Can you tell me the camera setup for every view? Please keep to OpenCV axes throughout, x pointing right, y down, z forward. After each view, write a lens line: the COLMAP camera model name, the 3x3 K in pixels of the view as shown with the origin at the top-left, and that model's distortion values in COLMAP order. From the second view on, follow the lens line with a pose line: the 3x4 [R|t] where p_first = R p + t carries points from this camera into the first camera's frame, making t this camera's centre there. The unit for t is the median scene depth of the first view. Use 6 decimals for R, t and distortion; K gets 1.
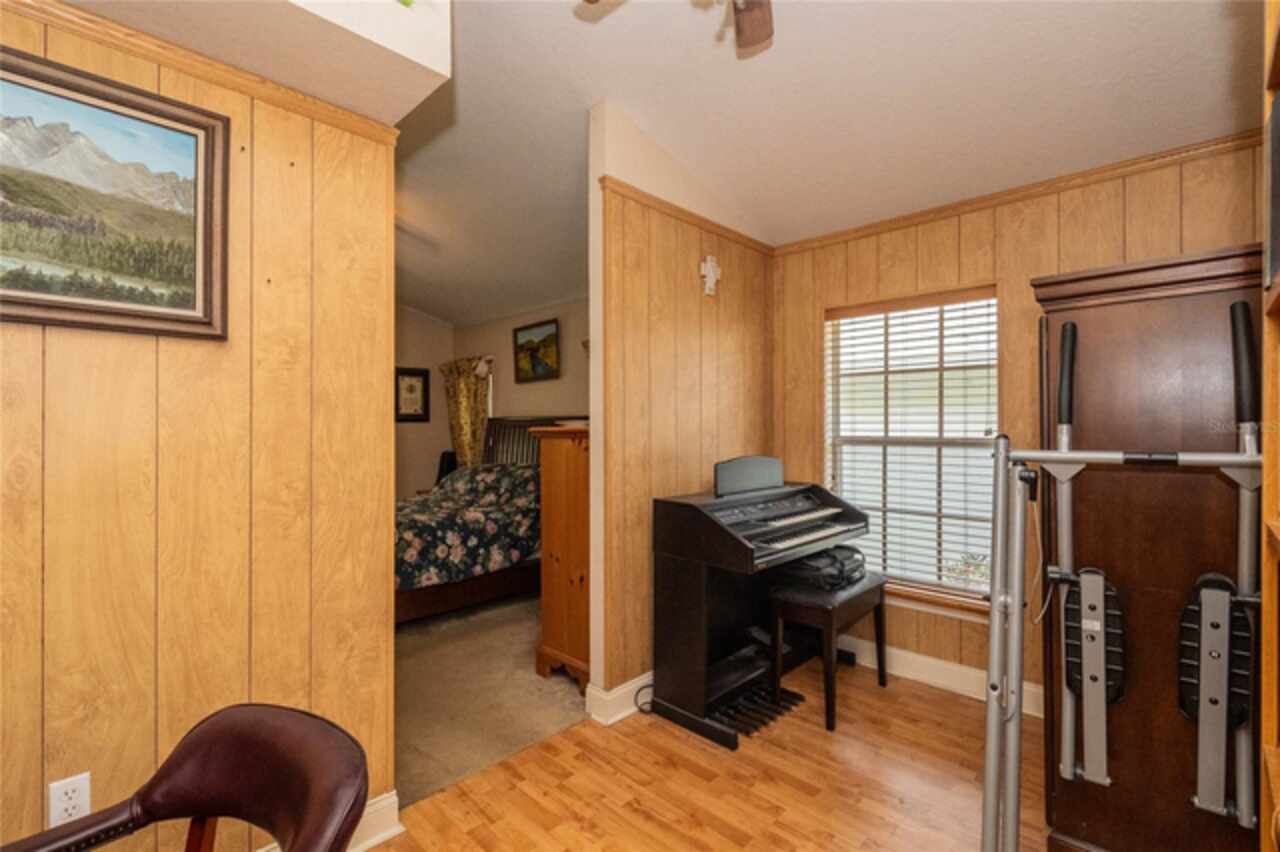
lens RADIAL K [[574.9, 0, 639.6], [0, 574.9, 416.4], [0, 0, 1]] dist [0.001938, -0.002151]
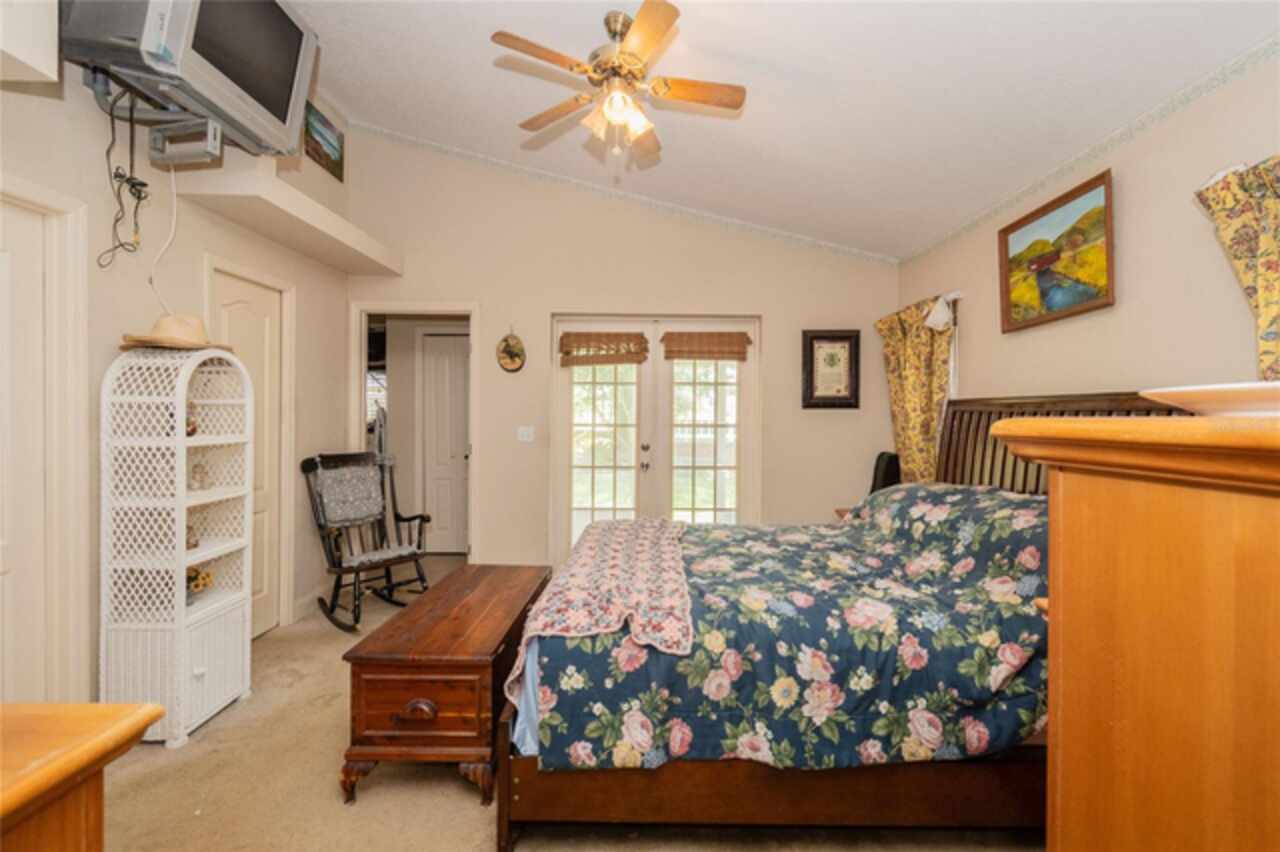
lens RADIAL K [[574.9, 0, 647.3], [0, 574.9, 425.2], [0, 0, 1]] dist [0.001938, -0.002151]
pose [[0.703021, 0.021369, -0.710848, -0.088599], [0.000729, 0.999526, 0.030767, 0.012305], [0.711168, -0.022148, 0.702673, 0.511576]]
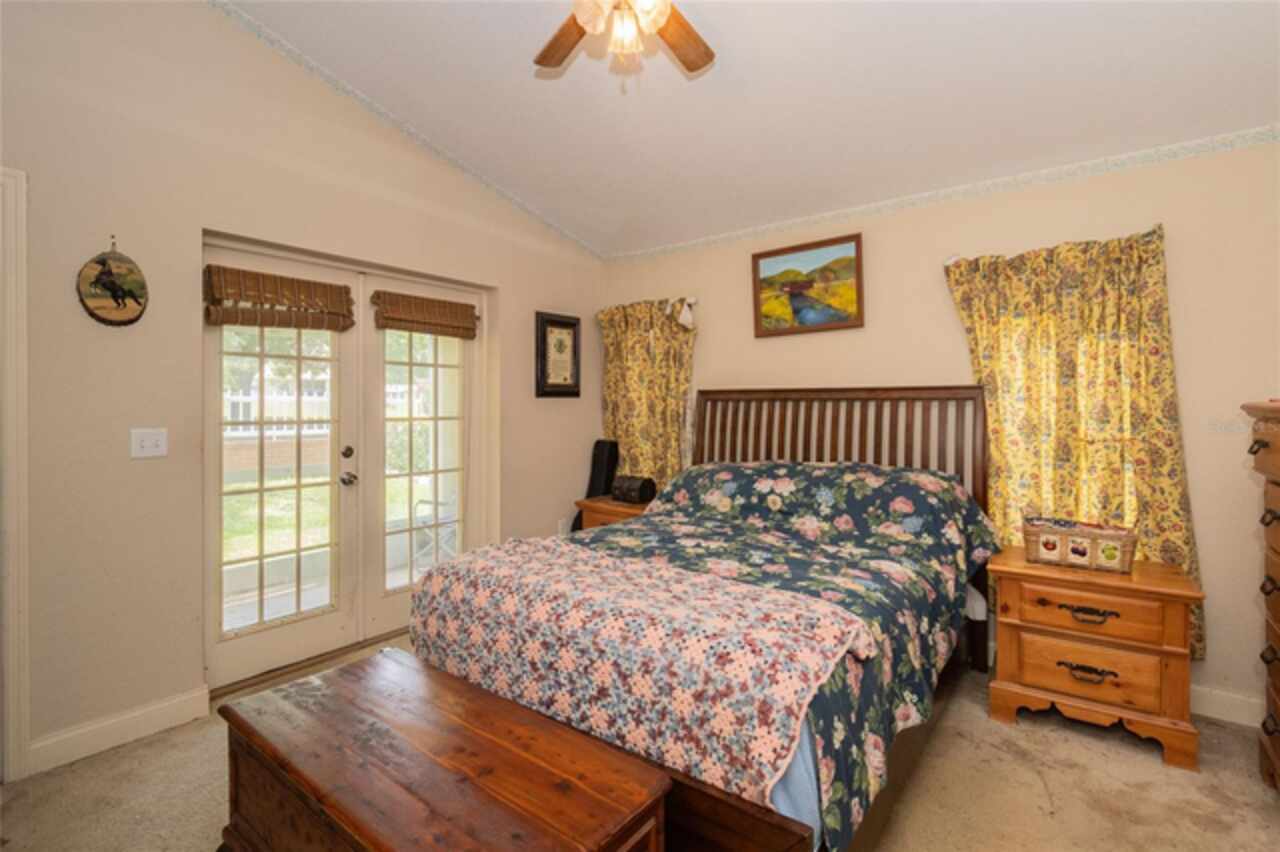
lens RADIAL K [[574.9, 0, 679.3], [0, 574.9, 425.4], [0, 0, 1]] dist [0.001938, -0.002151]
pose [[0.990142, -0.001463, 0.140057, -0.505105], [-0.005614, 0.998727, 0.050121, 0.012633], [-0.139952, -0.050413, 0.988874, 0.458360]]
